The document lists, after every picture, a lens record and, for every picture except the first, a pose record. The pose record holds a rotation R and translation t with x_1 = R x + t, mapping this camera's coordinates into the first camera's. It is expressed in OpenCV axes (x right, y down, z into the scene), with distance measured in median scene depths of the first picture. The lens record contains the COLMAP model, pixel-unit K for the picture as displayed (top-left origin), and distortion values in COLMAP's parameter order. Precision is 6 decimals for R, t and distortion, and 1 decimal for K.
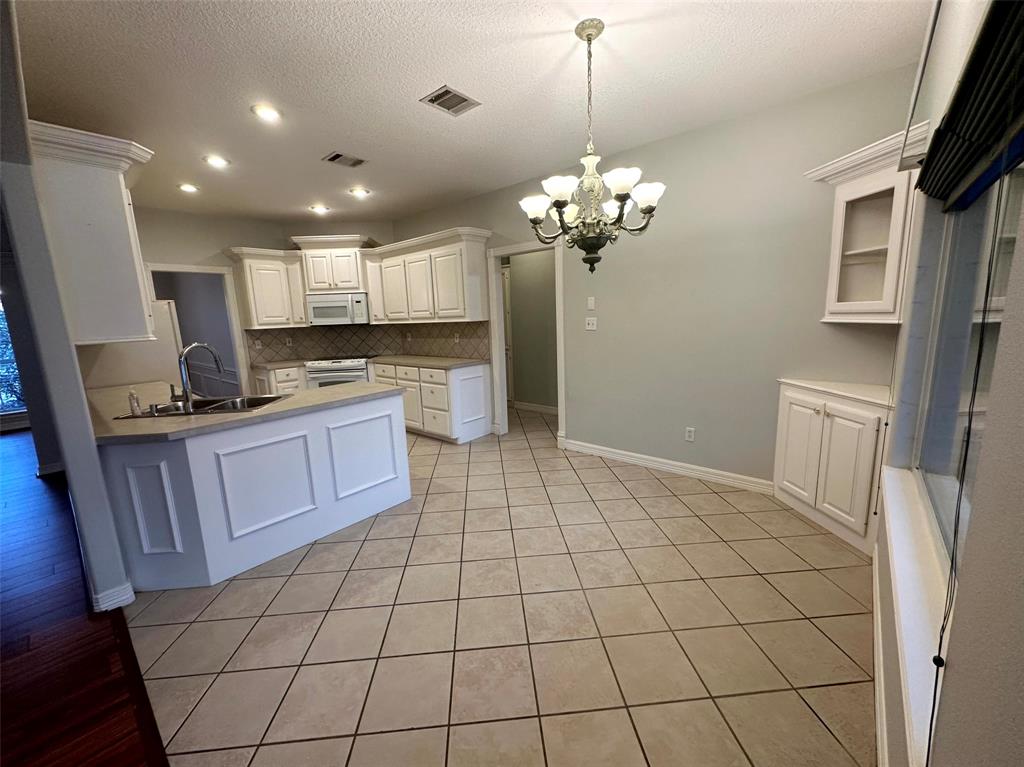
lens RADIAL K [[405.9, 0, 510.4], [0, 405.9, 384.1], [0, 0, 1]] dist [-0.000445, -0.000269]
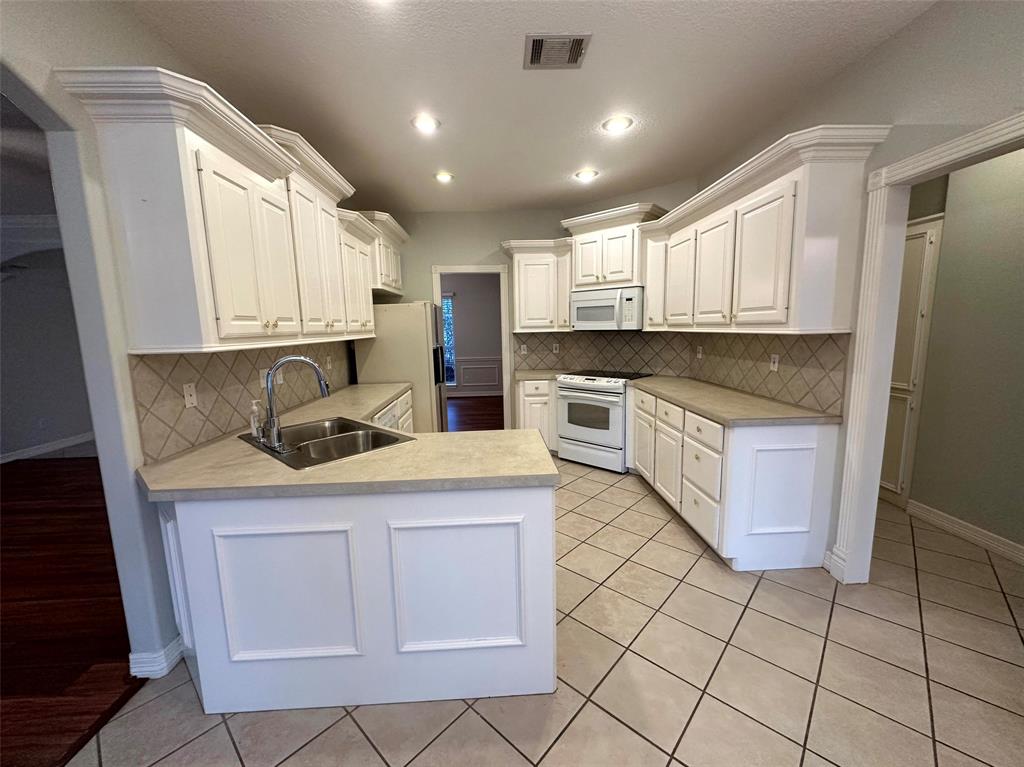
lens RADIAL K [[405.9, 0, 513.7], [0, 405.9, 384.2], [0, 0, 1]] dist [-0.000445, -0.000269]
pose [[0.687815, 0.127331, -0.714631, 0.017169], [-0.128710, 0.990288, 0.052567, -0.067927], [0.714384, 0.055823, 0.697524, 0.373311]]
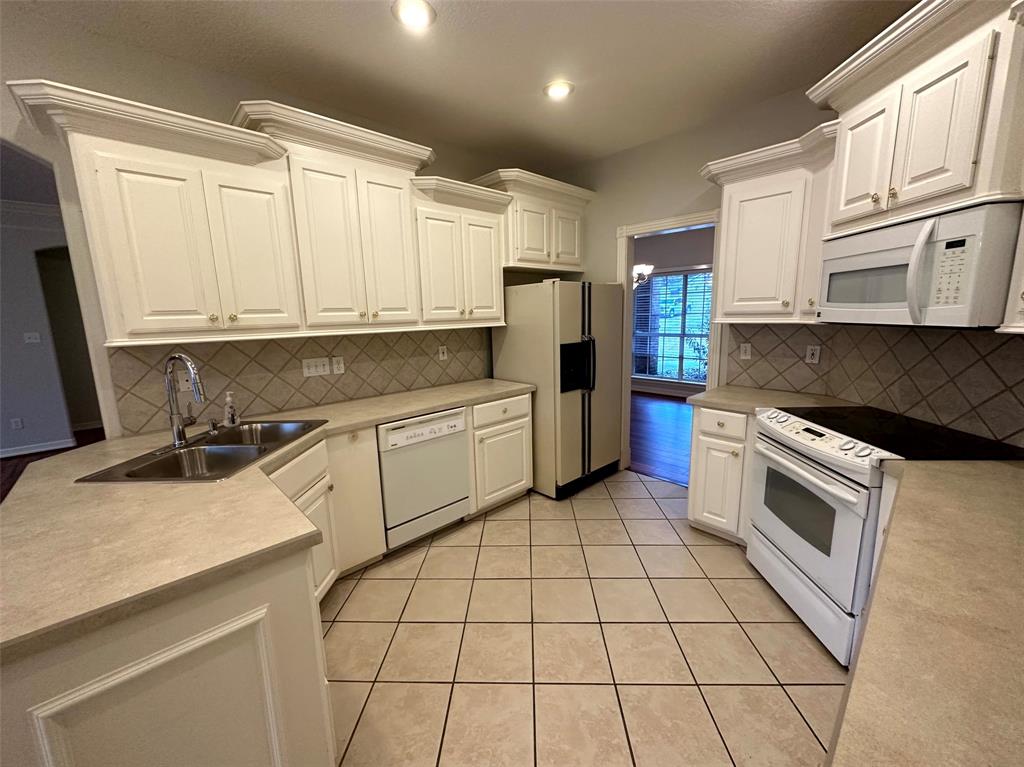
lens RADIAL K [[405.9, 0, 515.1], [0, 405.9, 383.5], [0, 0, 1]] dist [-0.000445, -0.000269]
pose [[-0.100225, 0.212600, -0.971986, -0.074890], [-0.142407, 0.963781, 0.225489, -0.138590], [0.984721, 0.161018, -0.066319, 0.775222]]
